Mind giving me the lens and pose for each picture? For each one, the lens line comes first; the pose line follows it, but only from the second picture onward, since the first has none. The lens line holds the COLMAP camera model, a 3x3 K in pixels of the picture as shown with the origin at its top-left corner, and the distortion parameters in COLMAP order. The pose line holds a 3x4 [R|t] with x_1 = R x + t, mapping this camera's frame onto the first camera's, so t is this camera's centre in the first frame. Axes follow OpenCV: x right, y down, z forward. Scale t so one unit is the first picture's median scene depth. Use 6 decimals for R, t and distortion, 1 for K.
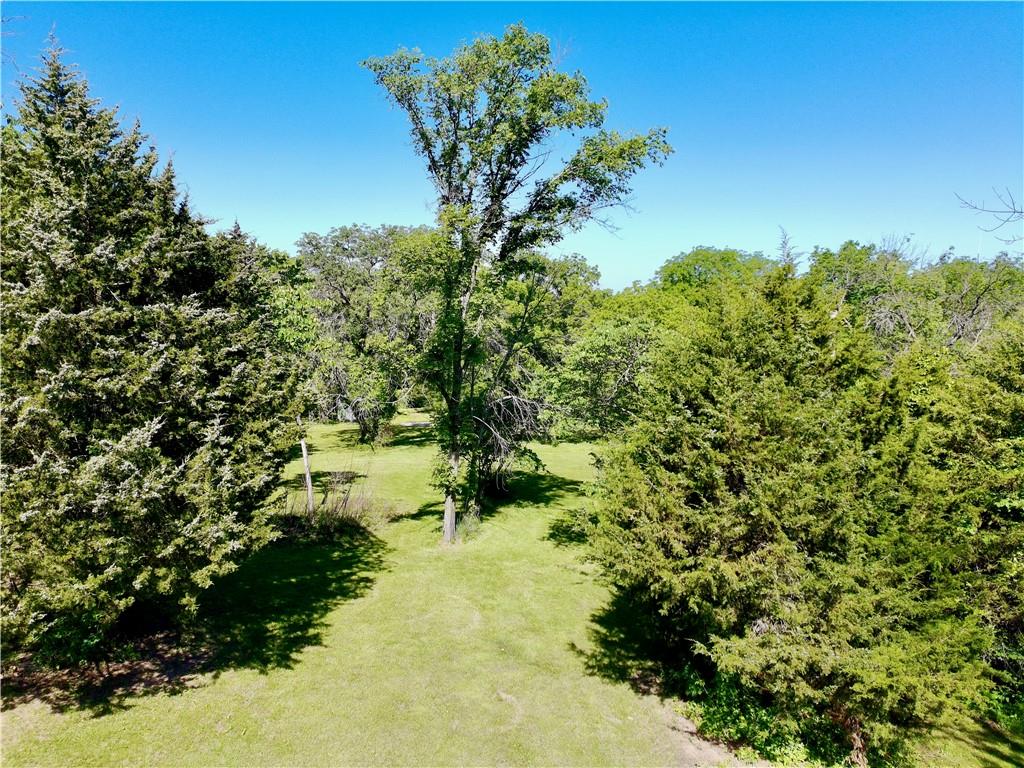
lens RADIAL K [[760.3, 0, 513.7], [0, 760.3, 383.2], [0, 0, 1]] dist [0.099056, -0.084851]
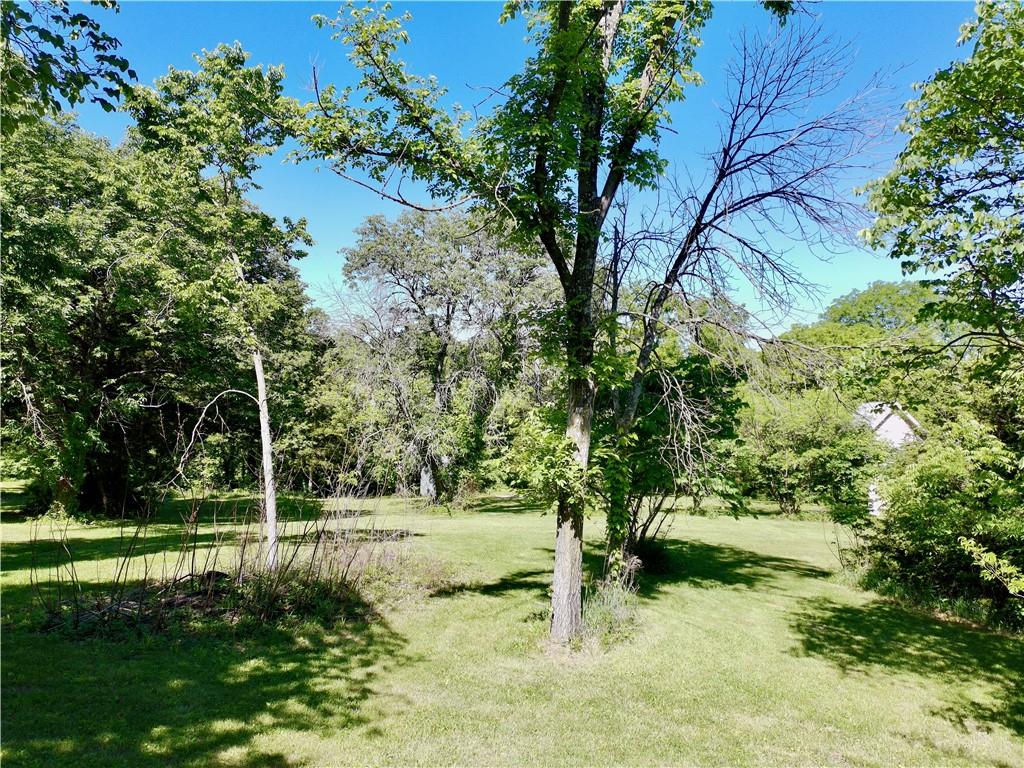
lens RADIAL K [[760.3, 0, 513.7], [0, 760.3, 383.2], [0, 0, 1]] dist [0.099056, -0.084851]
pose [[0.990348, -0.007900, -0.138381, -0.050644], [-0.011975, 0.989765, -0.142205, 0.119597], [0.138088, 0.142490, 0.980116, 0.539802]]
